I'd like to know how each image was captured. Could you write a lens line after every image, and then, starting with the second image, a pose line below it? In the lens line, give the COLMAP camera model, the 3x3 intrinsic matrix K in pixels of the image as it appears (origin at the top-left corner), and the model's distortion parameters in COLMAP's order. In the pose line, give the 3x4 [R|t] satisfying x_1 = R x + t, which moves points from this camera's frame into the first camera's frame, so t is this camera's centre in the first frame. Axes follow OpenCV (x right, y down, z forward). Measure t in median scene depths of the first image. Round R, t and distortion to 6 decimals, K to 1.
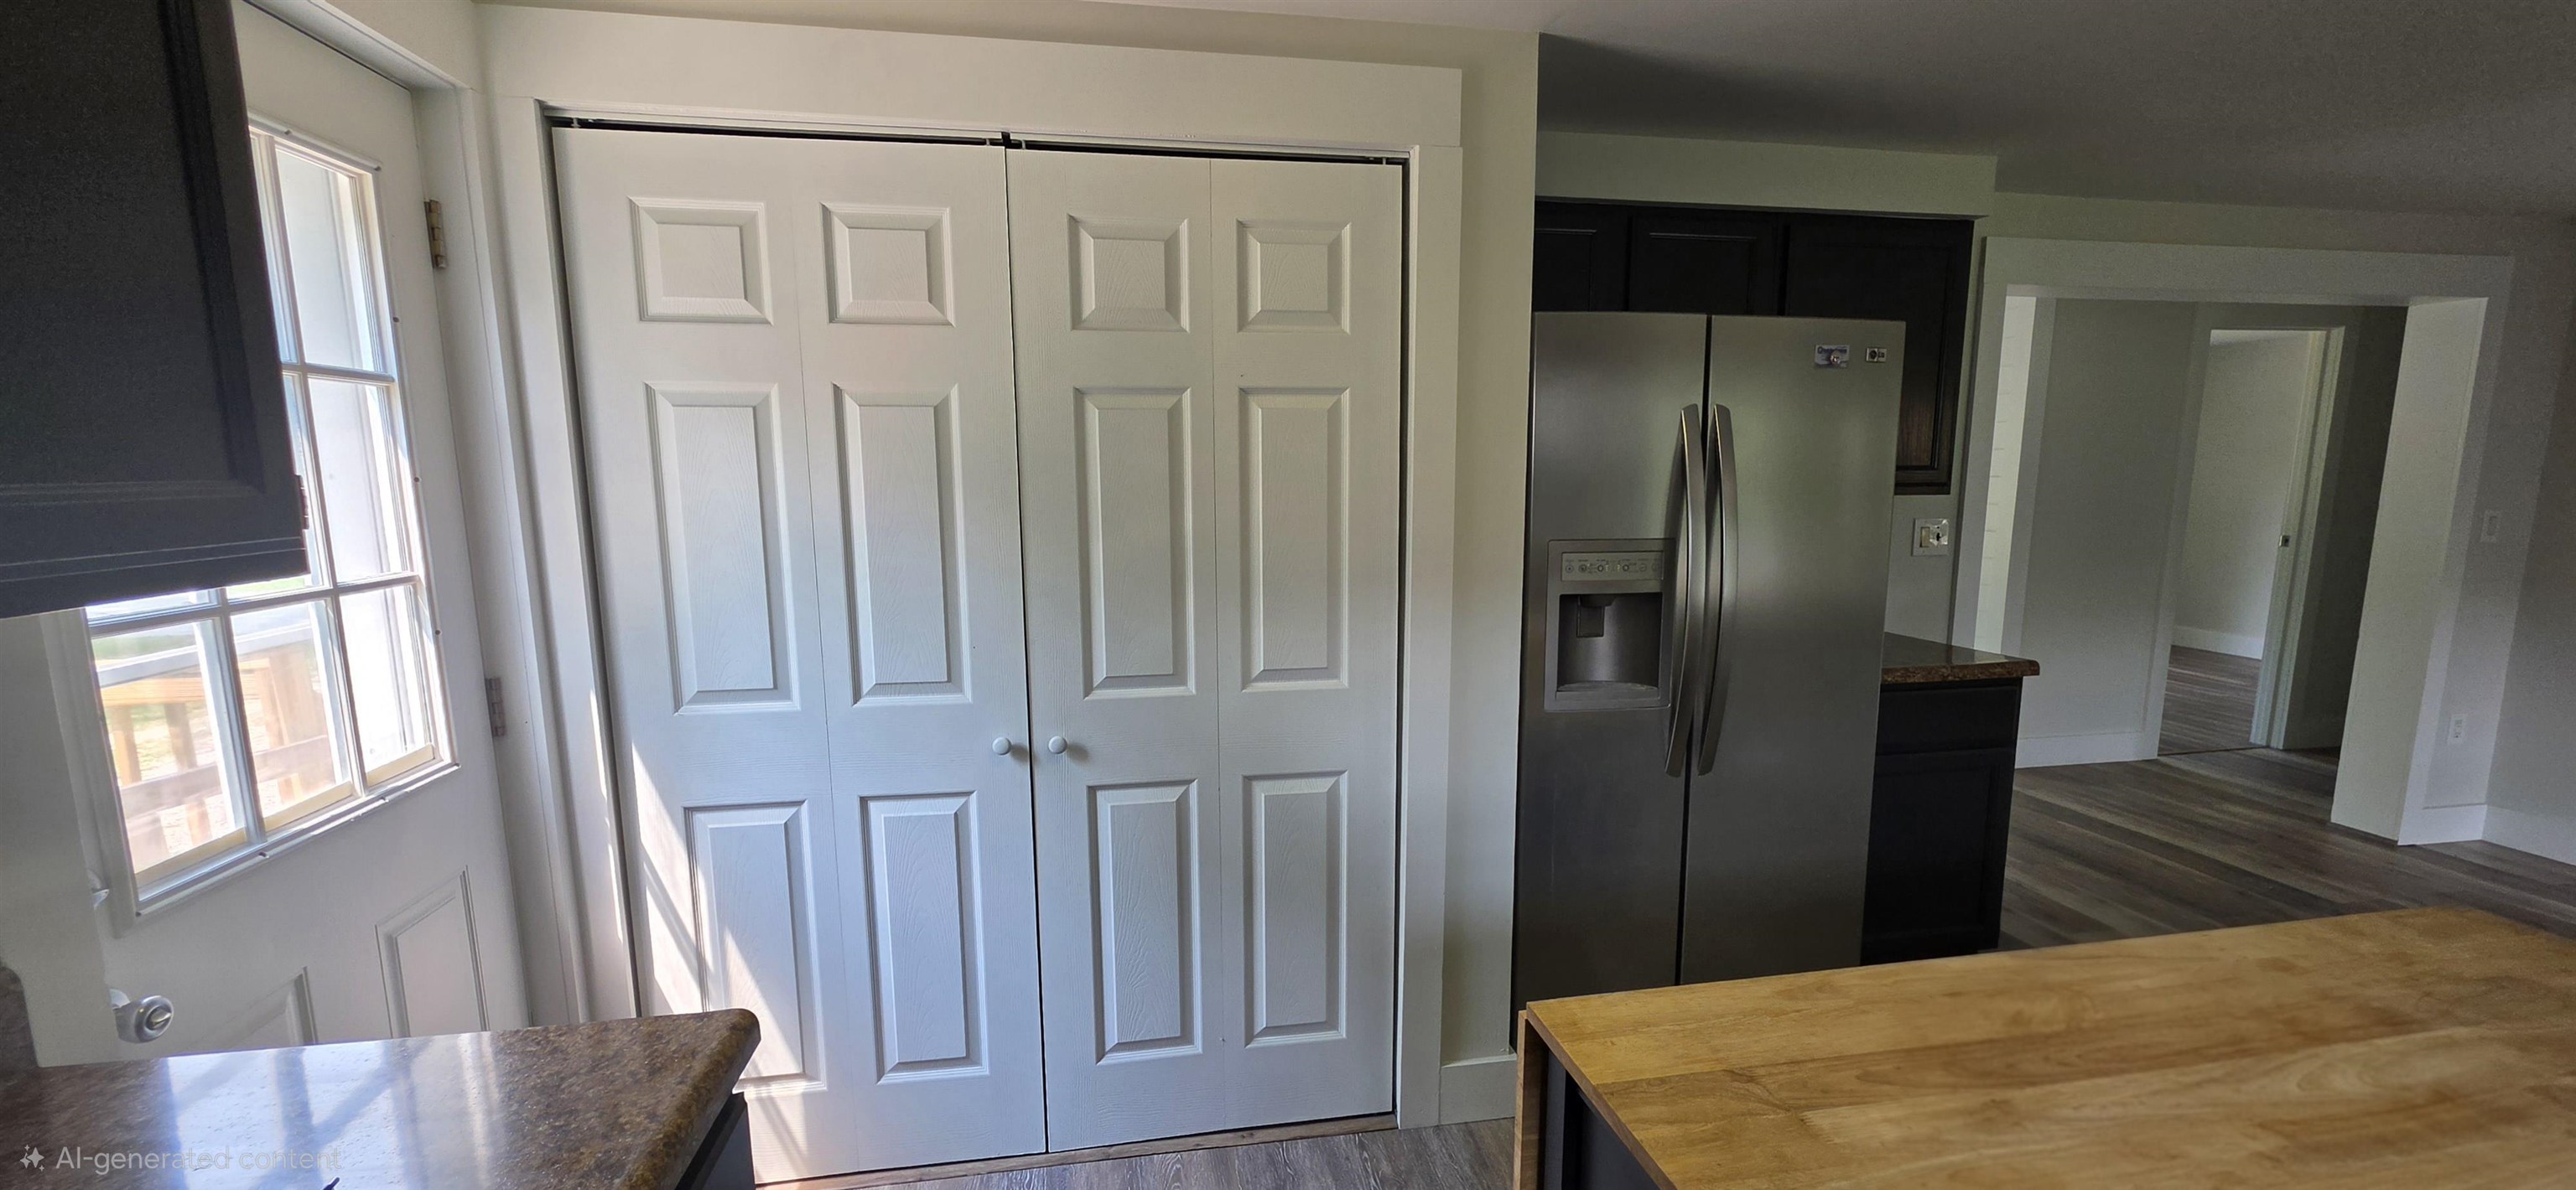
lens RADIAL K [[1053.8, 0, 1289.8], [0, 1053.8, 614.3], [0, 0, 1]] dist [-0.000882, -0.000057]
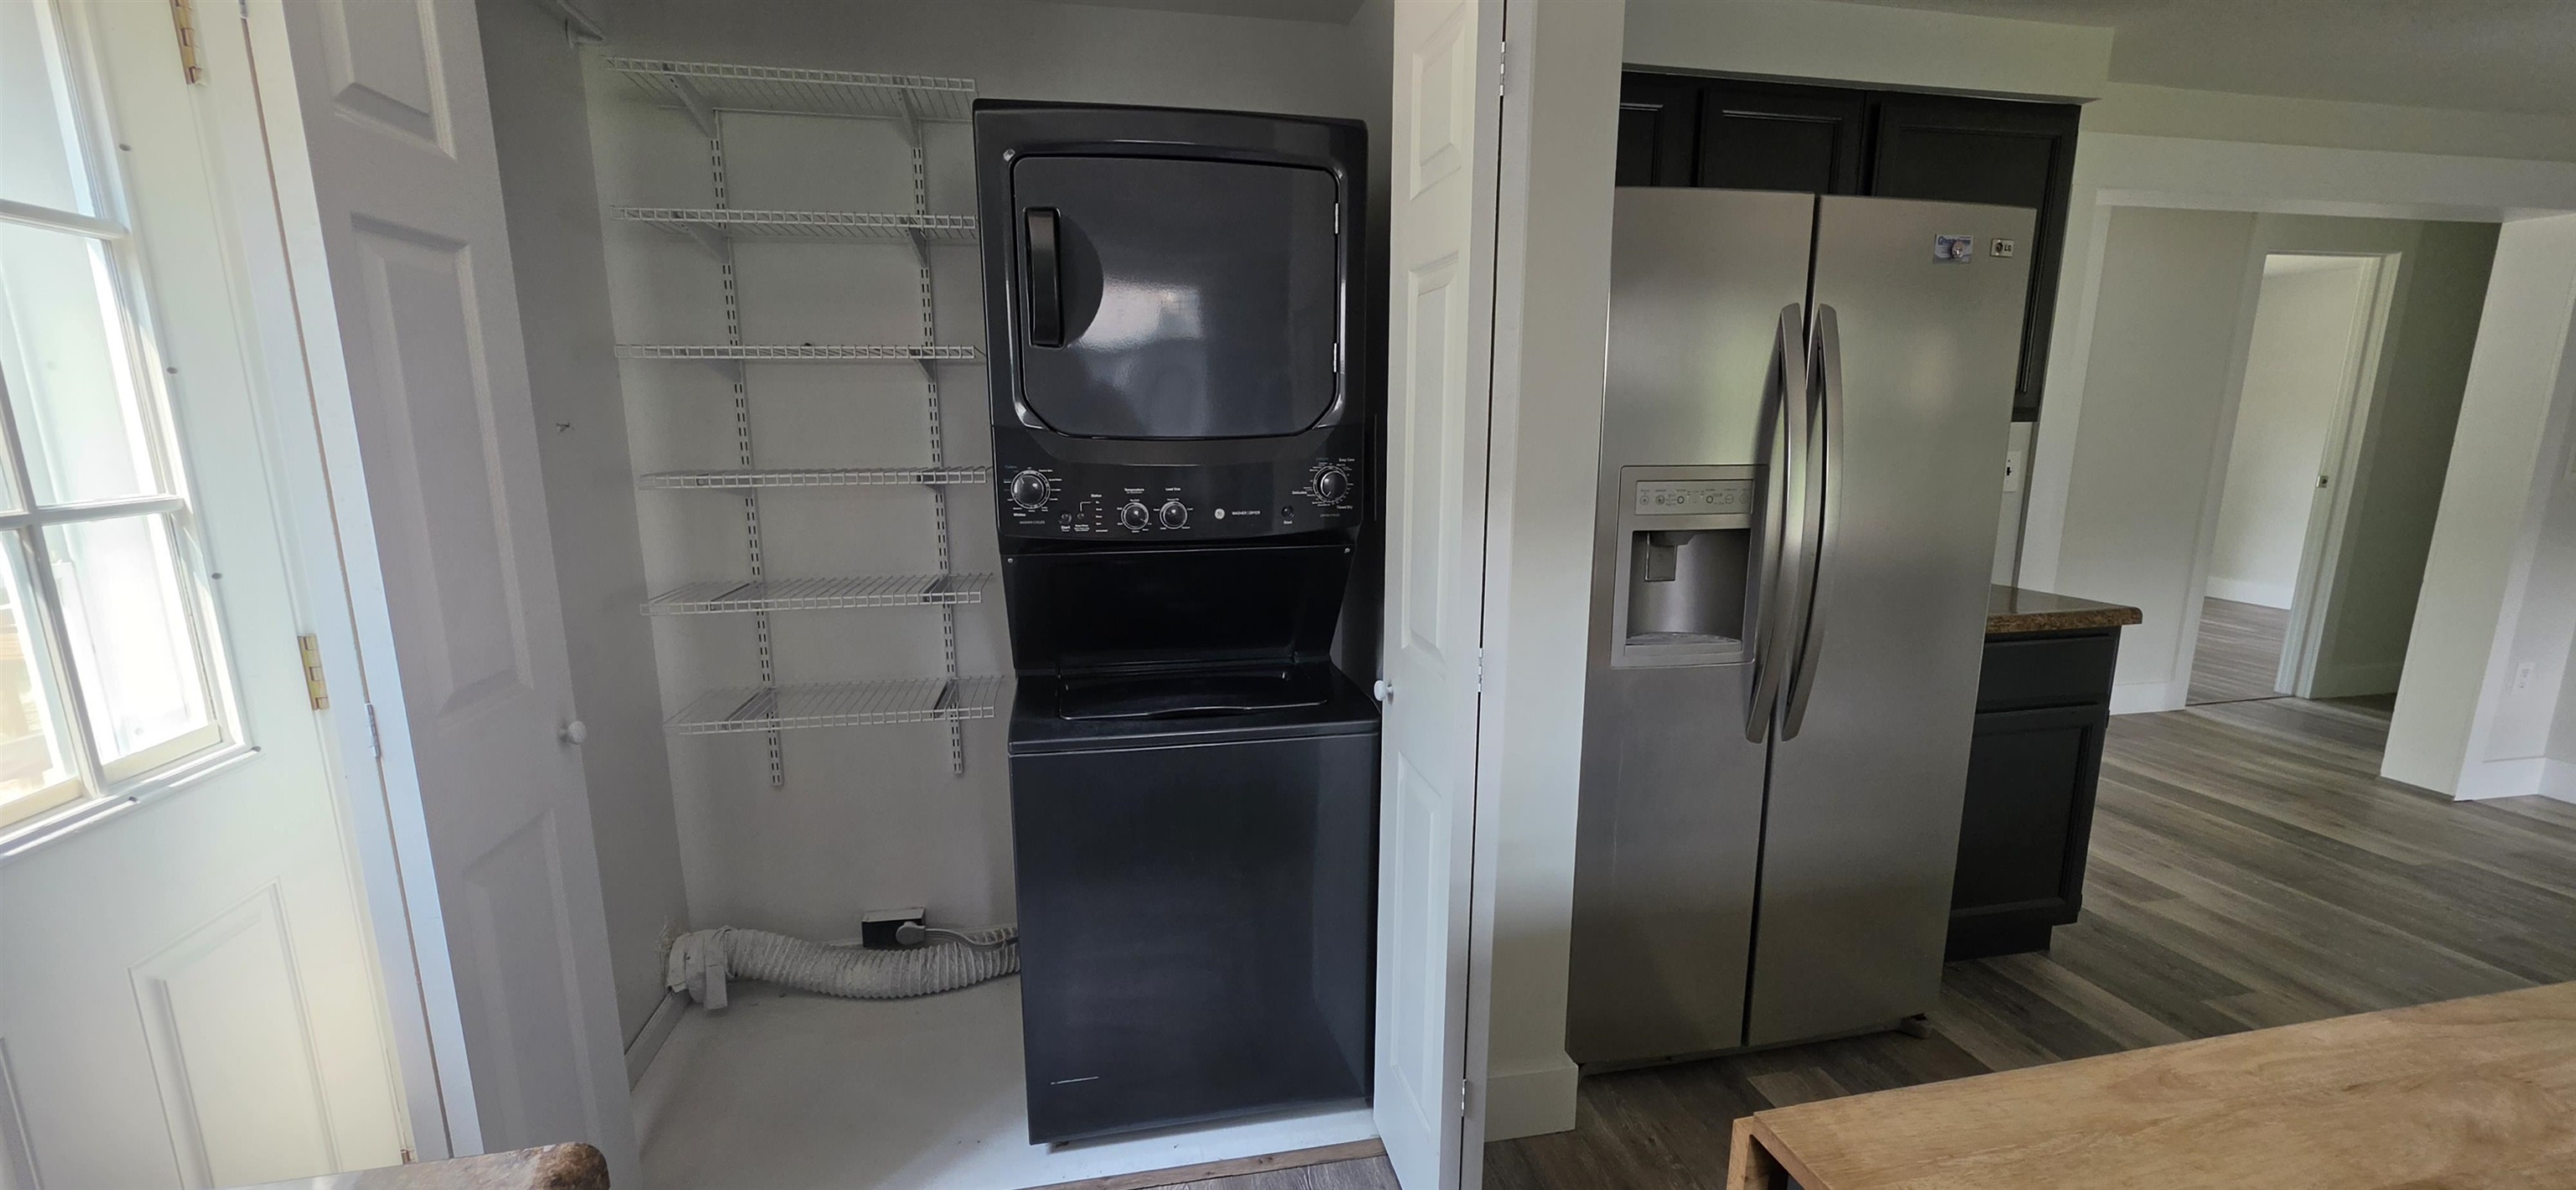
lens RADIAL K [[1032.2, 0, 1283.2], [0, 1032.2, 611.2], [0, 0, 1]] dist [-0.000758, -0.000031]
pose [[0.999659, -0.002760, 0.025973, -0.038430], [0.001570, 0.998954, 0.045699, 0.006163], [-0.026072, -0.045643, 0.998618, 0.146789]]
